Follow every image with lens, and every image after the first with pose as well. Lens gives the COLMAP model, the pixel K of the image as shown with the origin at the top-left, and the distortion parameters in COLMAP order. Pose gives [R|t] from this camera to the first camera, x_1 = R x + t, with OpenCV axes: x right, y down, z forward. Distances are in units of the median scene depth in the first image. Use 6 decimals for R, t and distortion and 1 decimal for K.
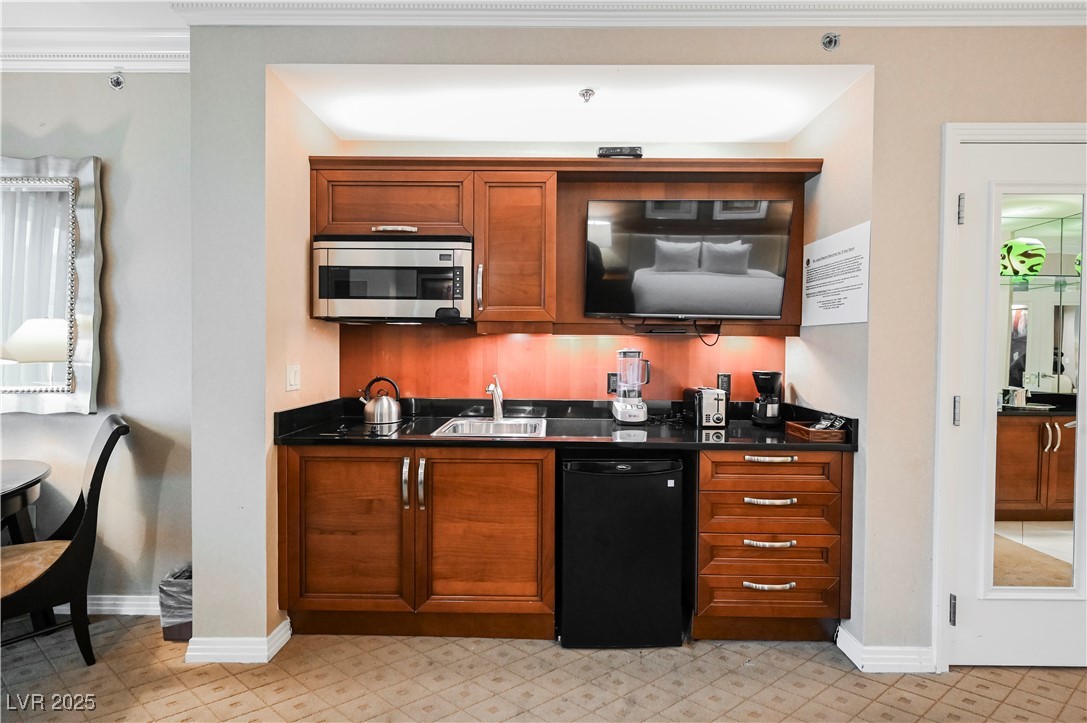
lens RADIAL K [[498.5, 0, 546.9], [0, 498.5, 359.7], [0, 0, 1]] dist [-0.000919, 0.000294]
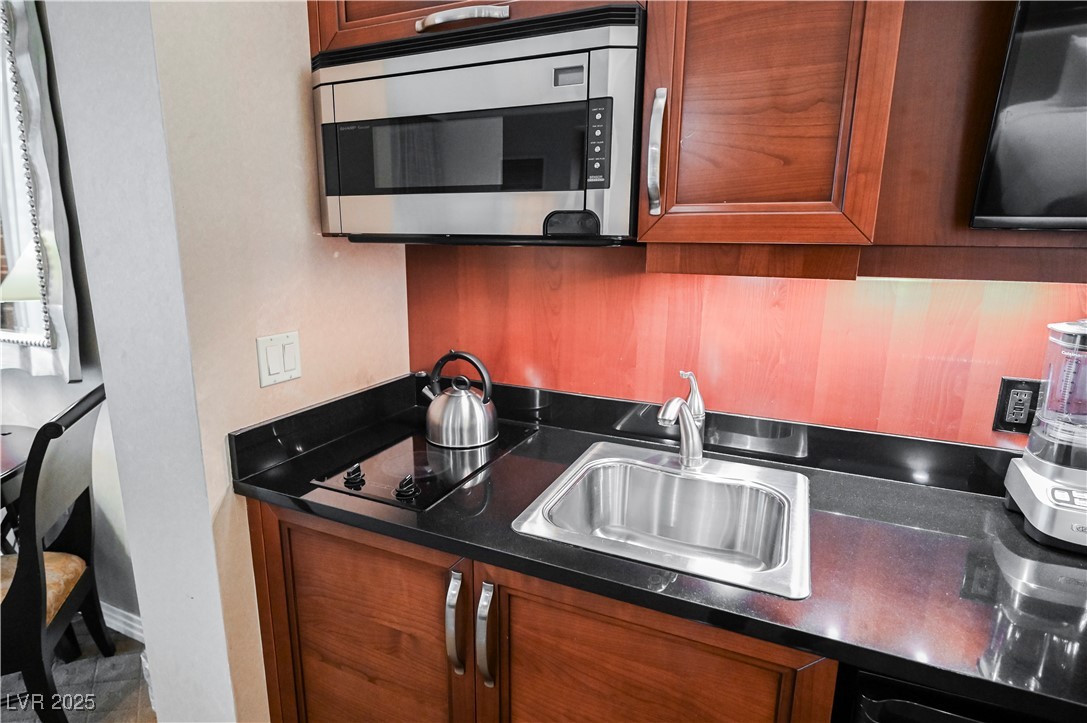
lens RADIAL K [[562.8, 0, 542.4], [0, 562.8, 362.6], [0, 0, 1]] dist [0.000364, -0.000350]
pose [[0.916290, 0.088108, -0.390704, -0.032176], [-0.010182, 0.980312, 0.197192, -0.072041], [0.400386, -0.176707, 0.899147, 0.551111]]
